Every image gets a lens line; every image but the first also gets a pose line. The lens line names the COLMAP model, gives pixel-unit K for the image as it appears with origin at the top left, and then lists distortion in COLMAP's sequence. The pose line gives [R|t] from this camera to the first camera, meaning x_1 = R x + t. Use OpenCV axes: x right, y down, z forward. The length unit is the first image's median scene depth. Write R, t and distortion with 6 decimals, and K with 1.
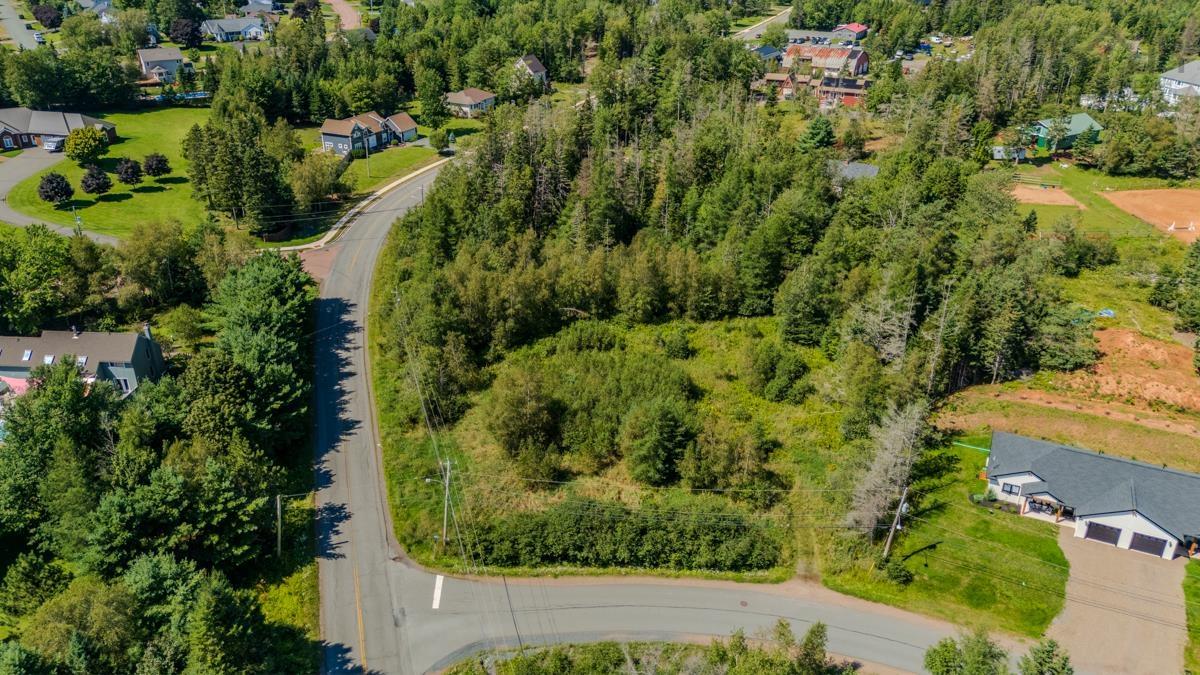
lens RADIAL K [[942.1, 0, 577.0], [0, 942.1, 337.7], [0, 0, 1]] dist [0.049749, -0.007645]
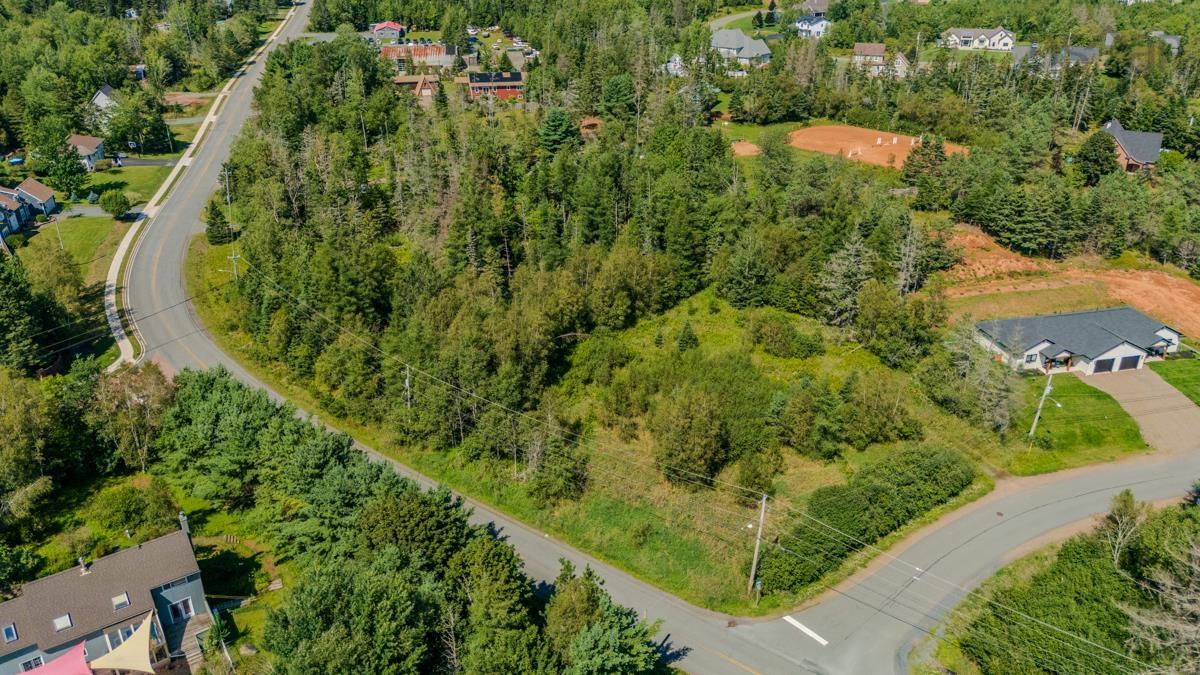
lens RADIAL K [[923.4, 0, 623.3], [0, 923.4, 336.0], [0, 0, 1]] dist [0.075445, -0.071576]
pose [[0.766981, -0.278116, 0.578265, -0.521847], [0.274085, 0.956836, 0.096657, -0.108289], [-0.580187, 0.084360, 0.810103, 0.224509]]
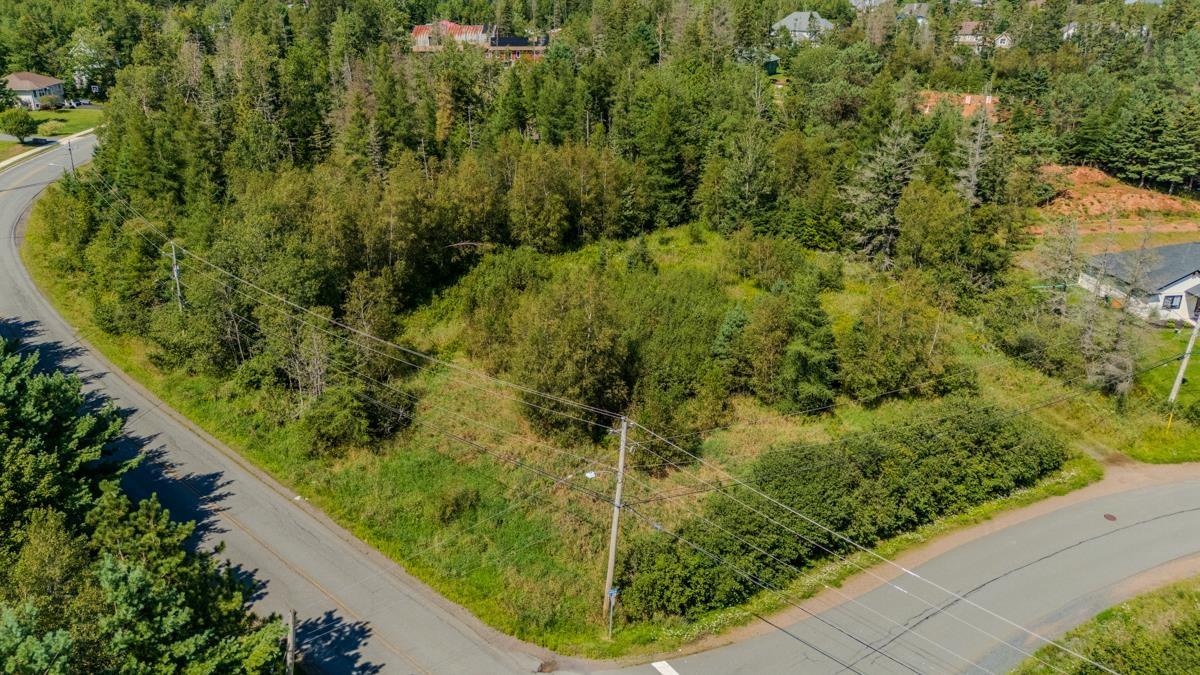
lens RADIAL K [[923.4, 0, 623.3], [0, 923.4, 336.0], [0, 0, 1]] dist [0.075445, -0.071576]
pose [[0.839775, -0.196305, 0.506203, -0.262009], [0.230345, 0.973097, -0.004768, 0.063212], [-0.491649, 0.120605, 0.862401, 0.413645]]
